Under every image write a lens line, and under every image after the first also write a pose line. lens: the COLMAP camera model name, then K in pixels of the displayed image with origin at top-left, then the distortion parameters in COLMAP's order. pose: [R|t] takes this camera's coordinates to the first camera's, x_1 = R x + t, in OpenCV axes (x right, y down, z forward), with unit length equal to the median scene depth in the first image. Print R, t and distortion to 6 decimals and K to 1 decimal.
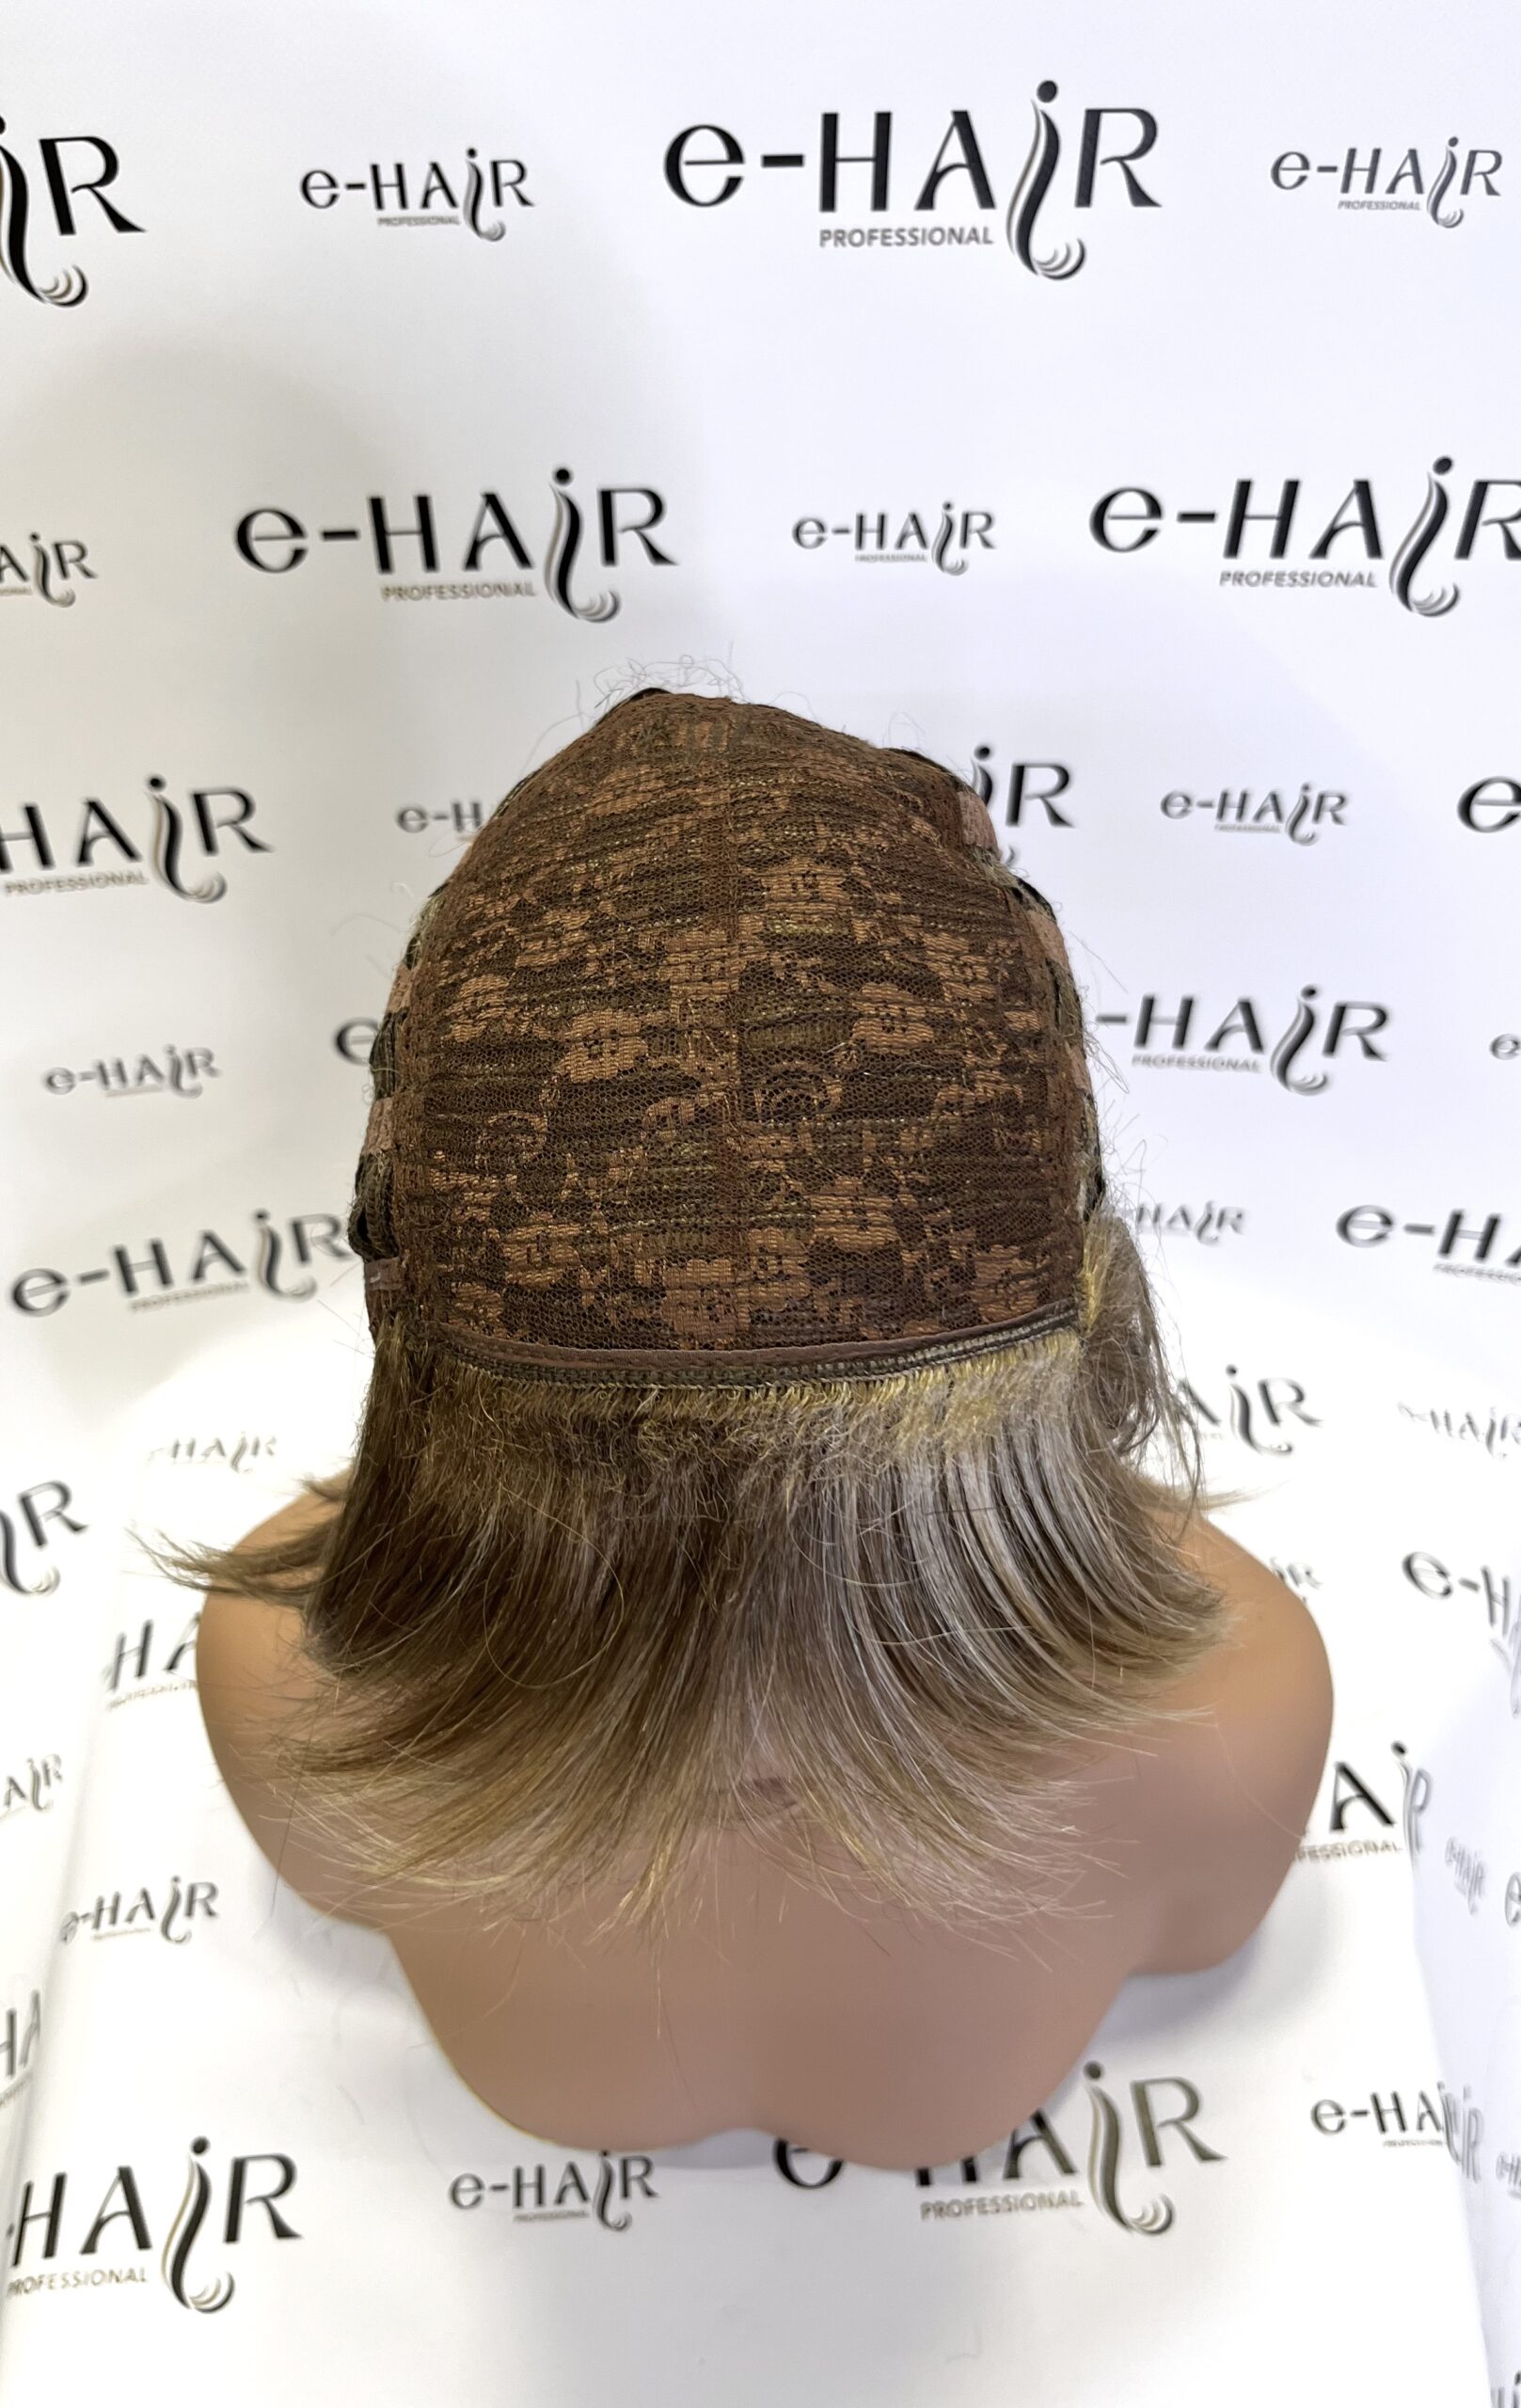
lens RADIAL K [[1818.0, 0, 713.1], [0, 1818.0, 1211.7], [0, 0, 1]] dist [0.026190, -0.033956]
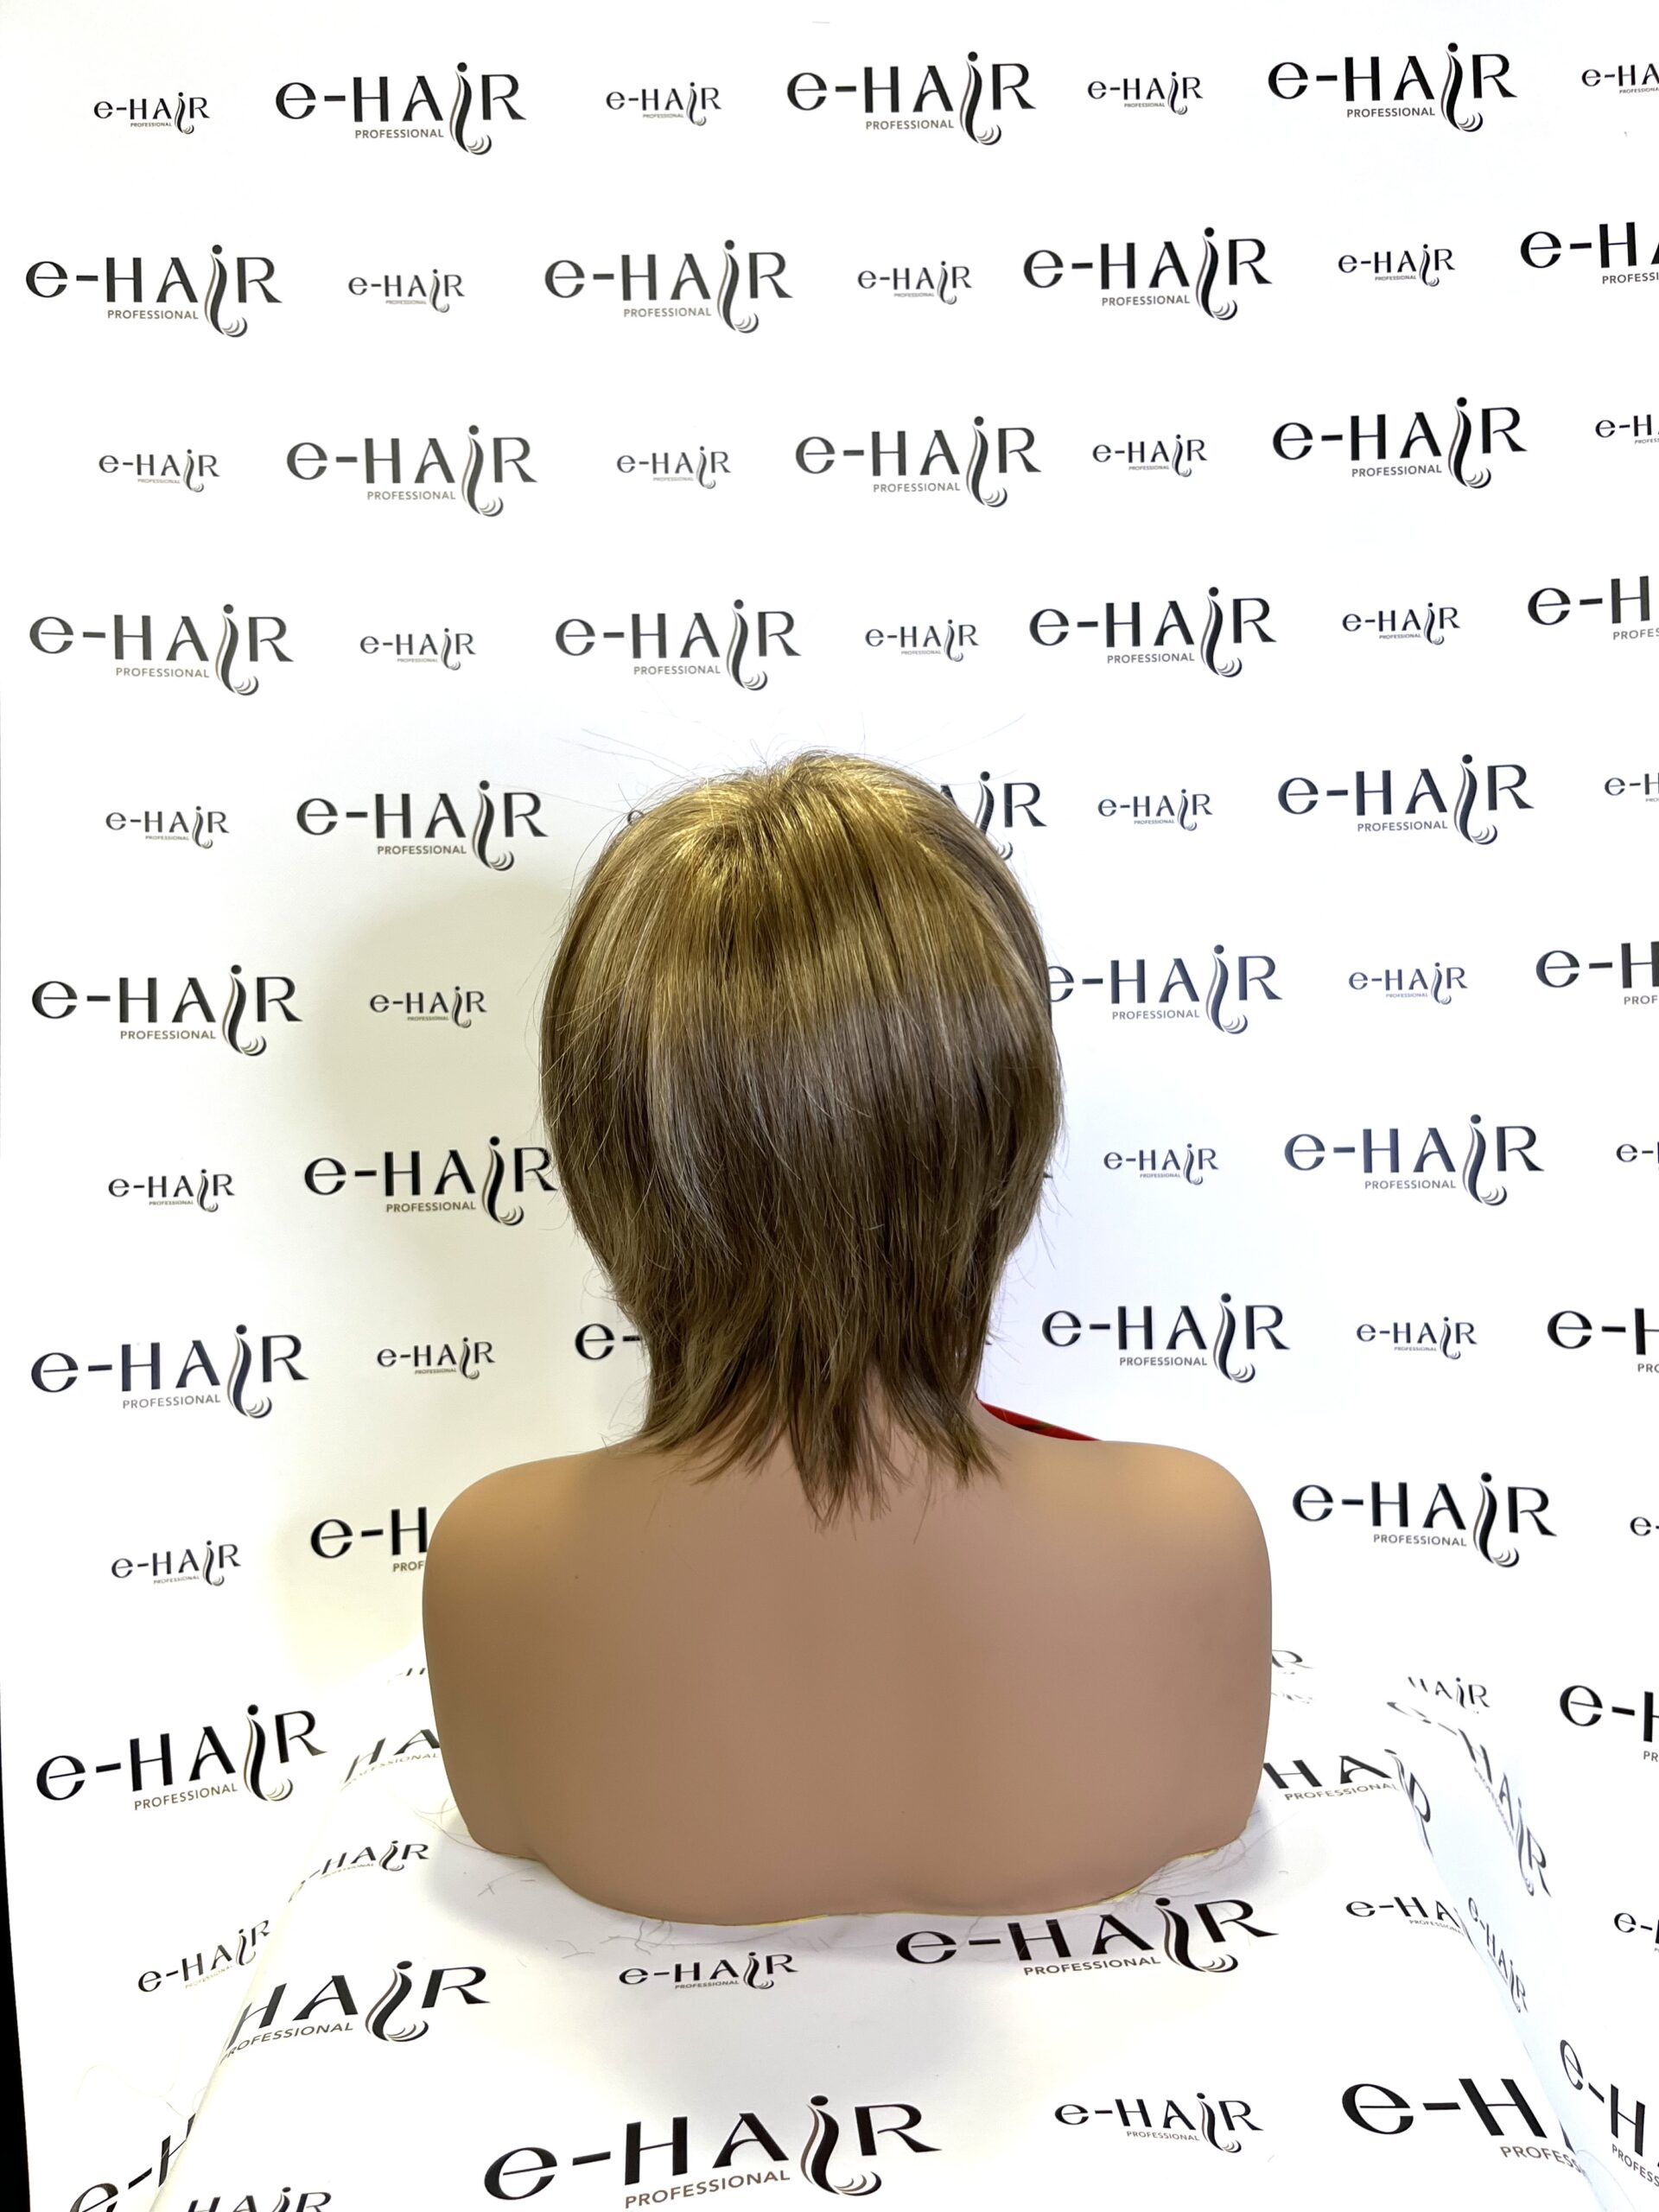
lens RADIAL K [[1666.7, 0, 827.5], [0, 1666.7, 1101.8], [0, 0, 1]] dist [0.031088, -0.042668]
pose [[0.999969, -0.007551, 0.002286, -0.000694], [0.007249, 0.765169, -0.643788, 1.041523], [0.003112, 0.643785, 0.765200, 0.029924]]
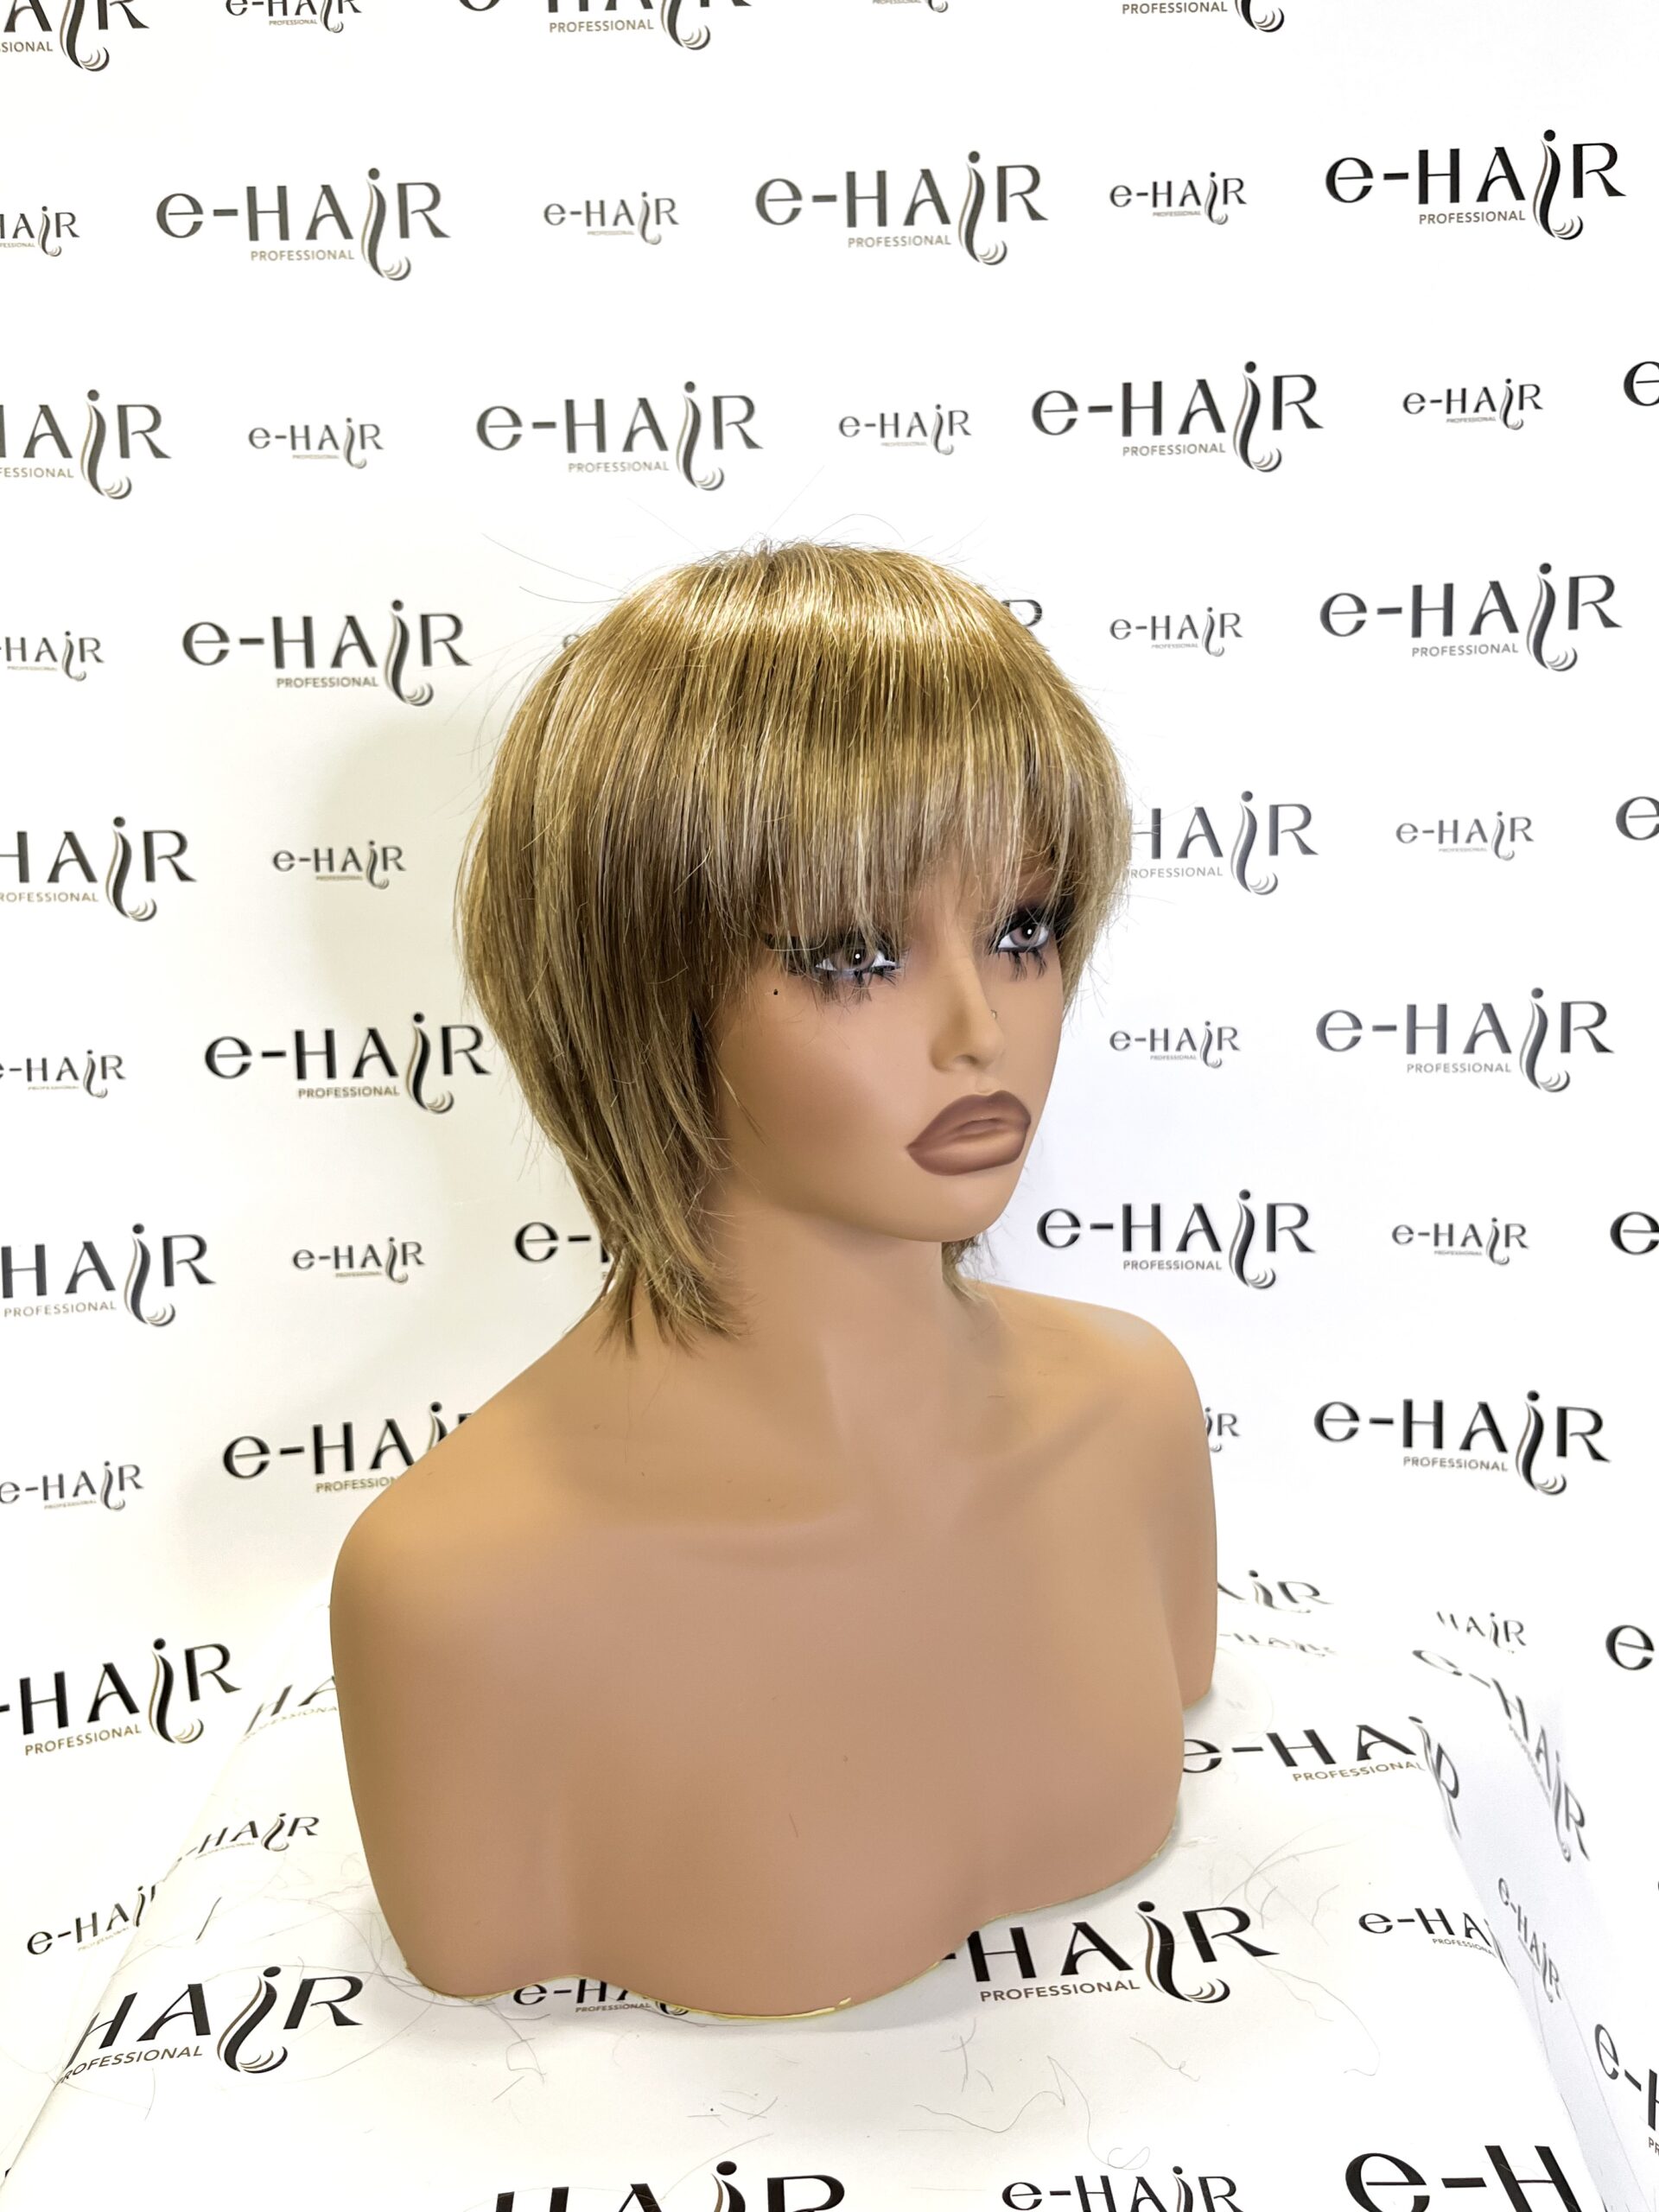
lens RADIAL K [[1666.7, 0, 825.2], [0, 1666.7, 1120.0], [0, 0, 1]] dist [0.031088, -0.042668]
pose [[0.999795, -0.005606, -0.019450, 0.056875], [-0.006435, 0.823010, -0.567991, 0.909051], [0.019192, 0.568000, 0.822805, 0.170286]]
